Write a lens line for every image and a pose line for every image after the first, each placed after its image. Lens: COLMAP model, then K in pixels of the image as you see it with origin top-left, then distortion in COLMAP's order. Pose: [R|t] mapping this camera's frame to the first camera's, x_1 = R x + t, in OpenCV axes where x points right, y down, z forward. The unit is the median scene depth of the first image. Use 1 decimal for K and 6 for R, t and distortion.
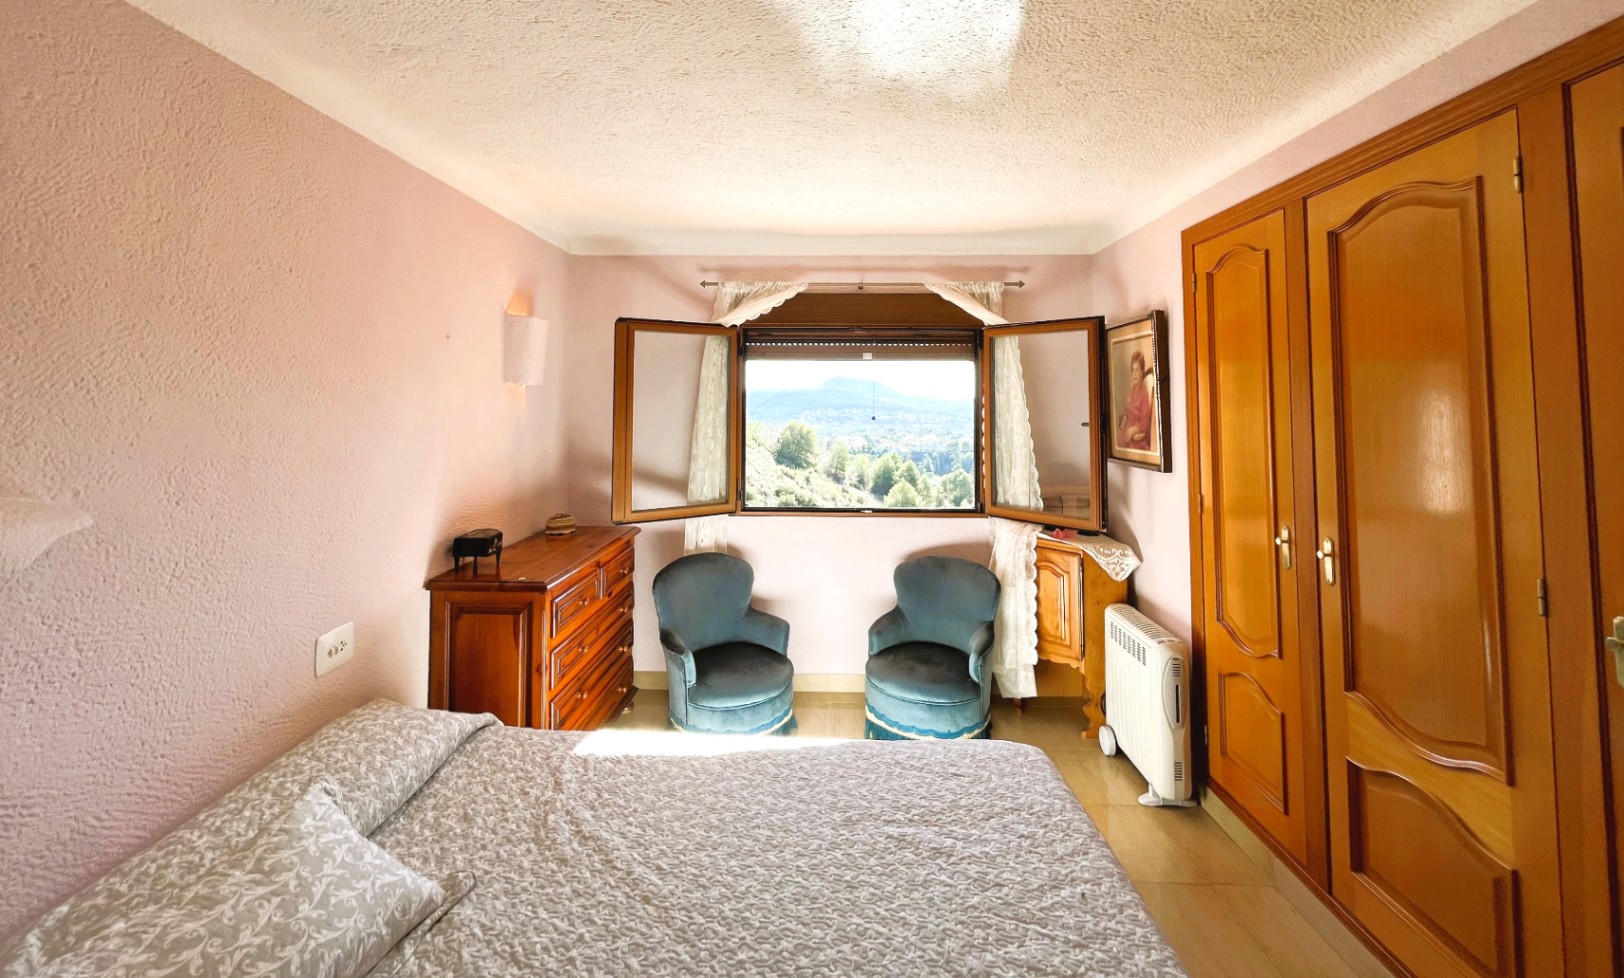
lens RADIAL K [[655.6, 0, 814.6], [0, 655.6, 370.0], [0, 0, 1]] dist [0.000641, -0.000020]
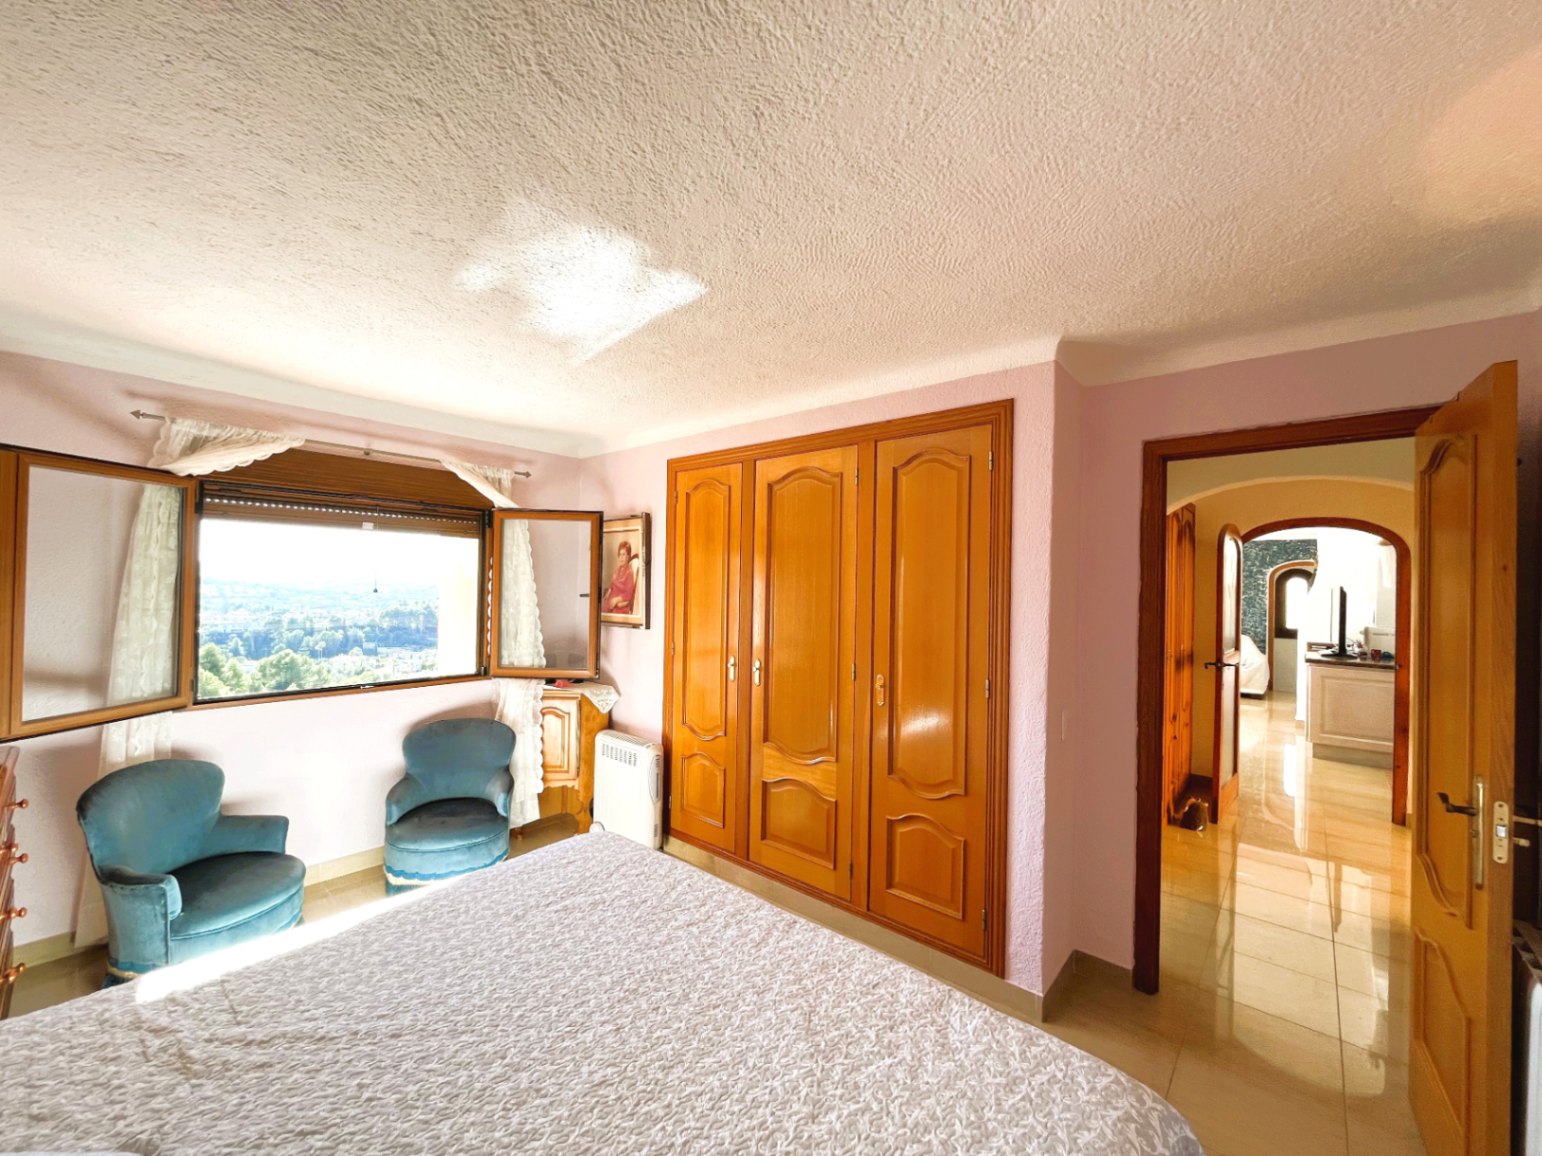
lens RADIAL K [[618.8, 0, 771.0], [0, 618.8, 578.0], [0, 0, 1]] dist [-0.000709, -0.000273]
pose [[0.632548, 0.015782, 0.774360, -0.284129], [-0.056438, 0.998074, 0.025761, -0.002199], [-0.772462, -0.059999, 0.632221, -0.032108]]
